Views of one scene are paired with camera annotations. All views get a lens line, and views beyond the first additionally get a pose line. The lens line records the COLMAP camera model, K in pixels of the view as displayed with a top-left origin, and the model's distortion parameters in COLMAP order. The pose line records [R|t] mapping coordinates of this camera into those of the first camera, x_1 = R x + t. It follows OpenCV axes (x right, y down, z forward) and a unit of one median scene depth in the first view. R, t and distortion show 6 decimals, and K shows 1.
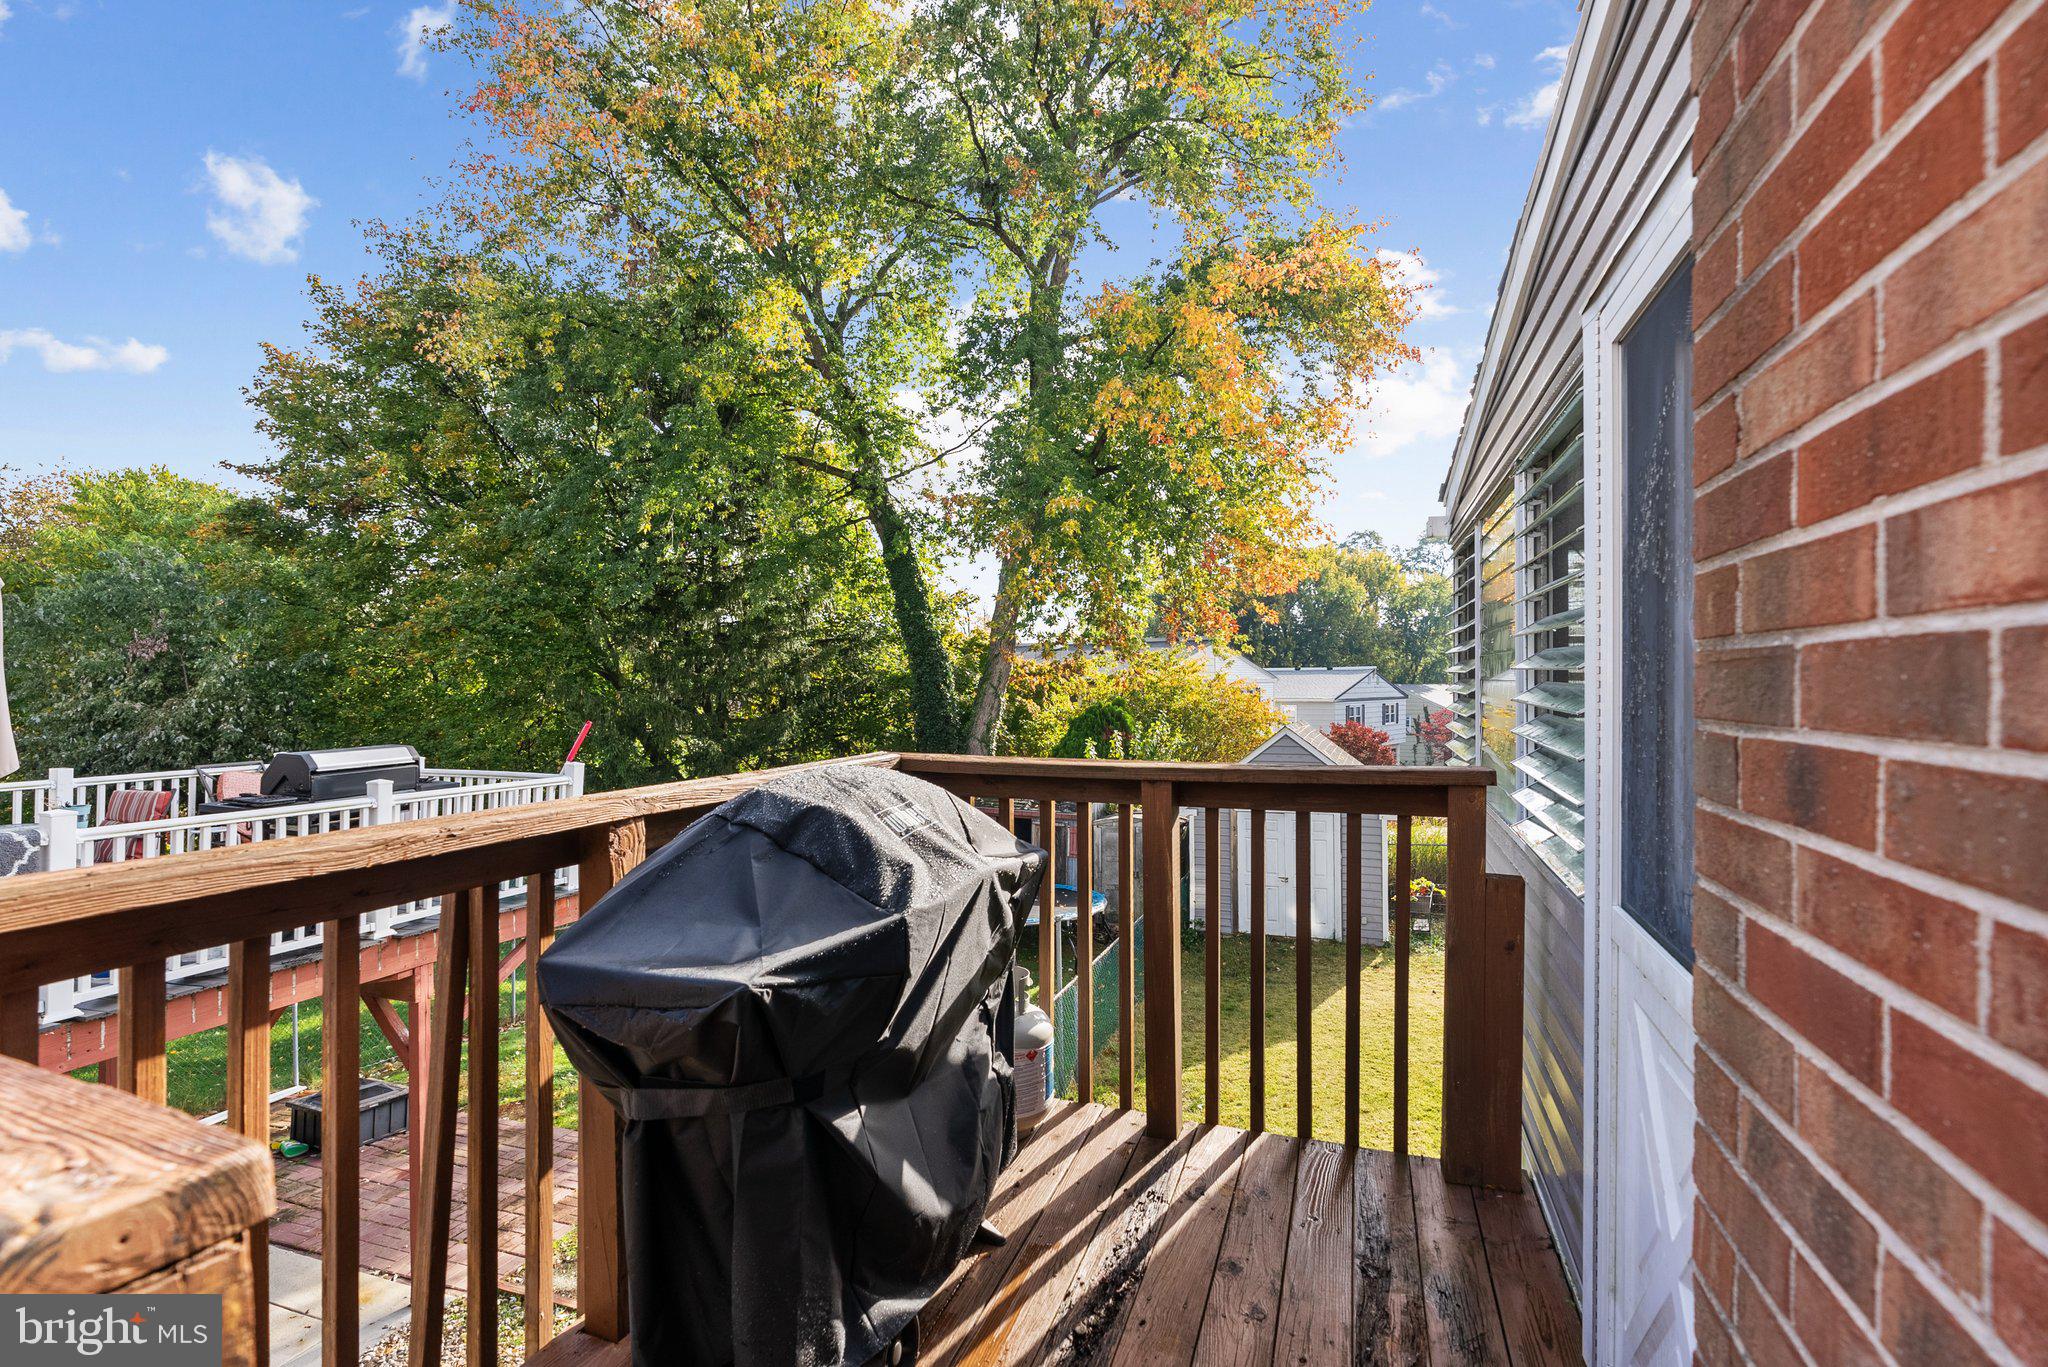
lens RADIAL K [[953.6, 0, 1024.0], [0, 953.6, 683.5], [0, 0, 1]] dist [-0.002082, -0.000045]
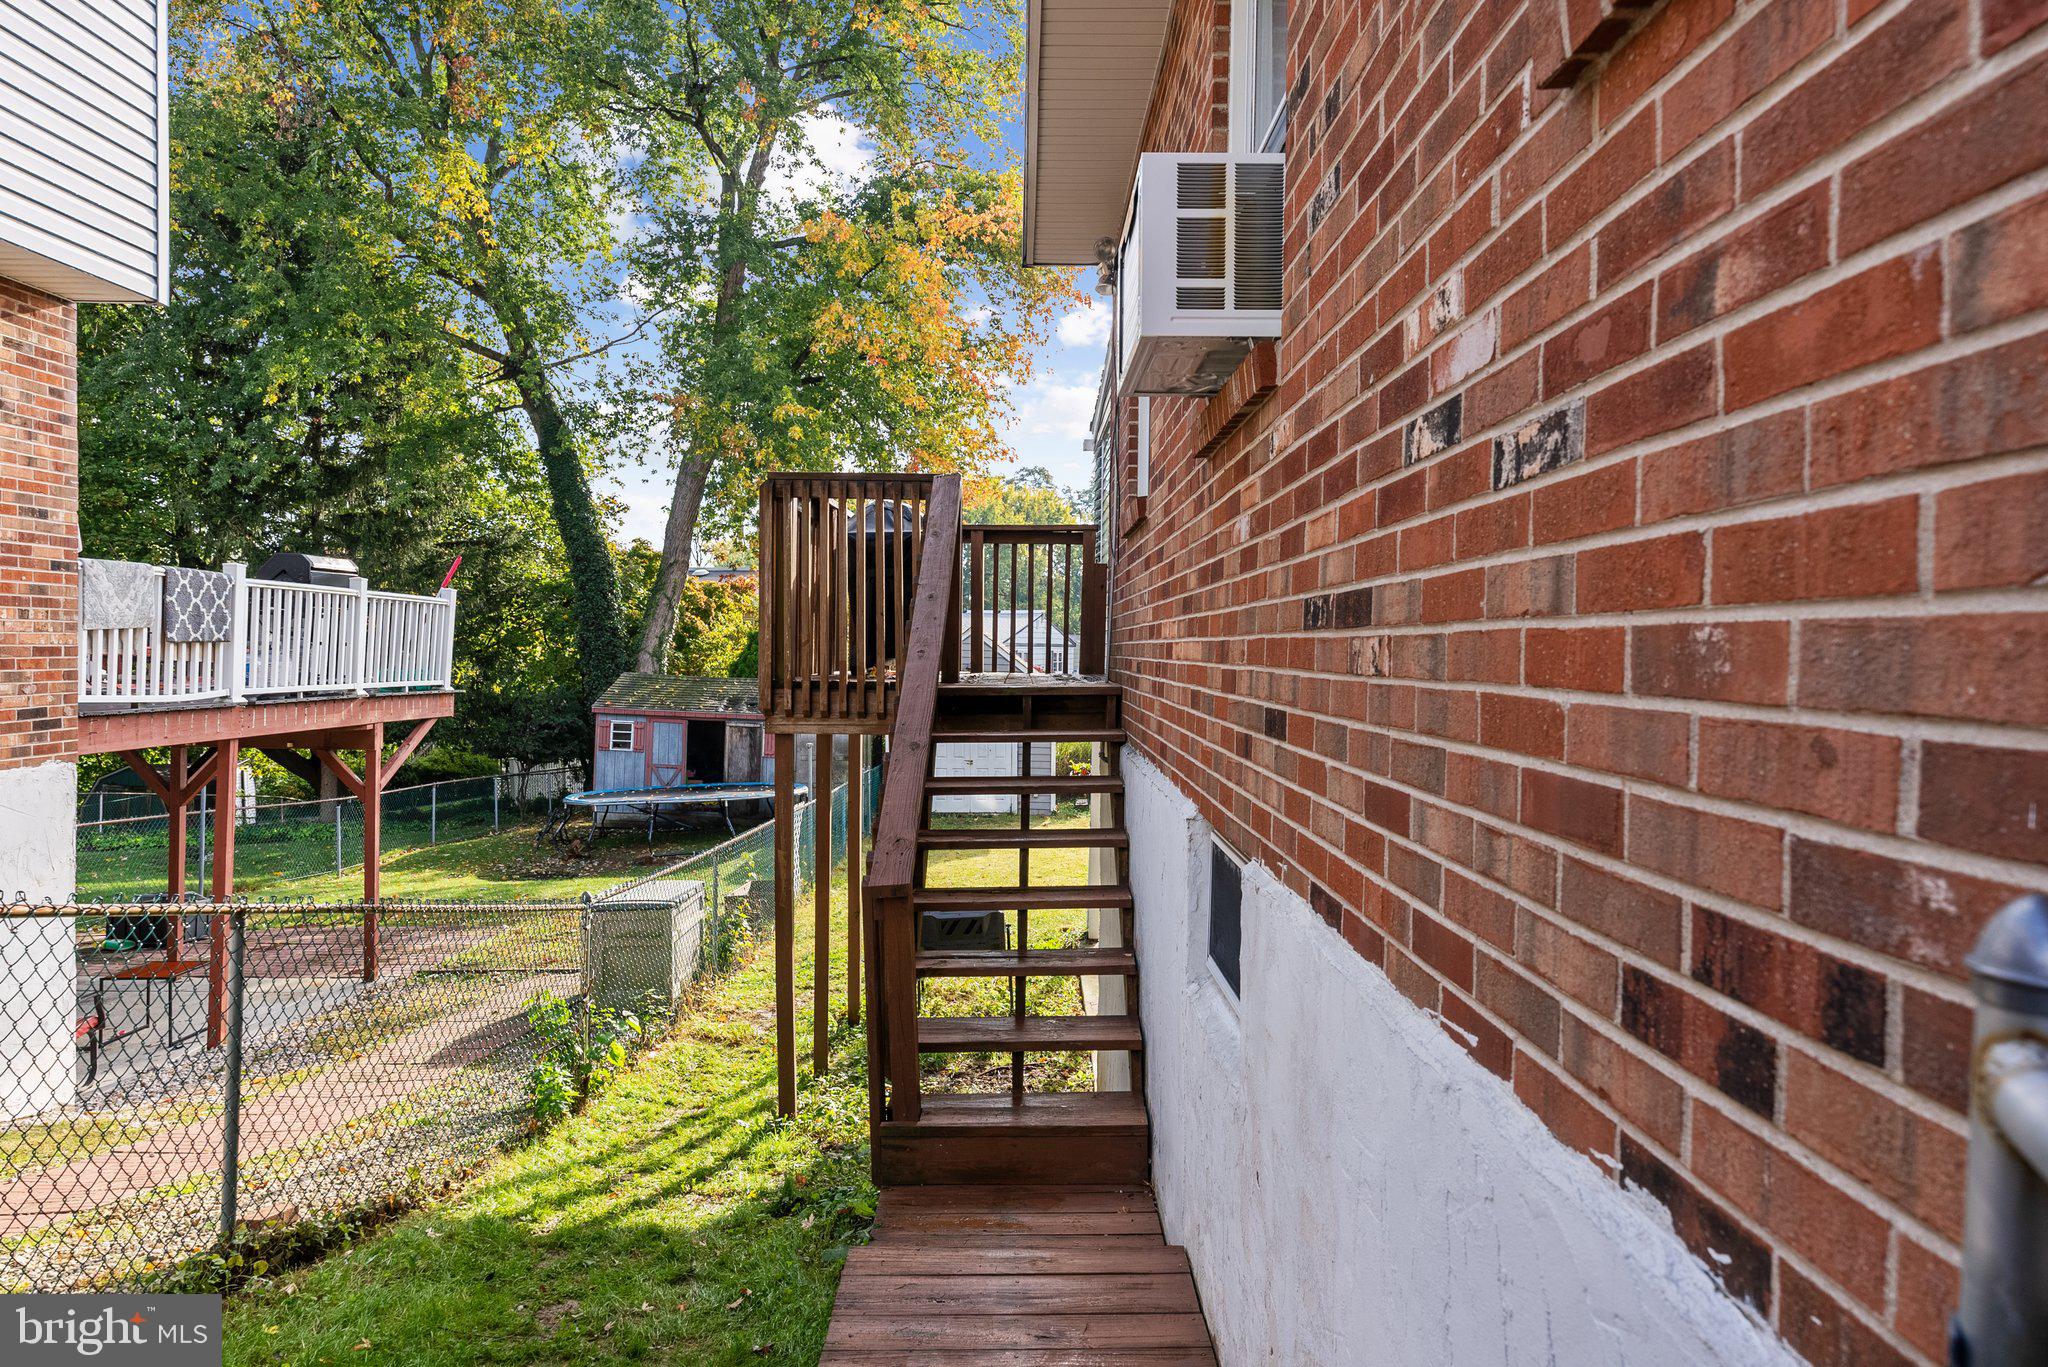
lens RADIAL K [[1191.5, 0, 1024.0], [0, 1191.5, 683.5], [0, 0, 1]] dist [-0.000110, -0.033892]
pose [[0.942958, 0.007813, 0.332820, -0.090842], [-0.018424, 0.999417, 0.028738, 0.047893], [-0.332402, -0.033231, 0.942552, -0.233346]]
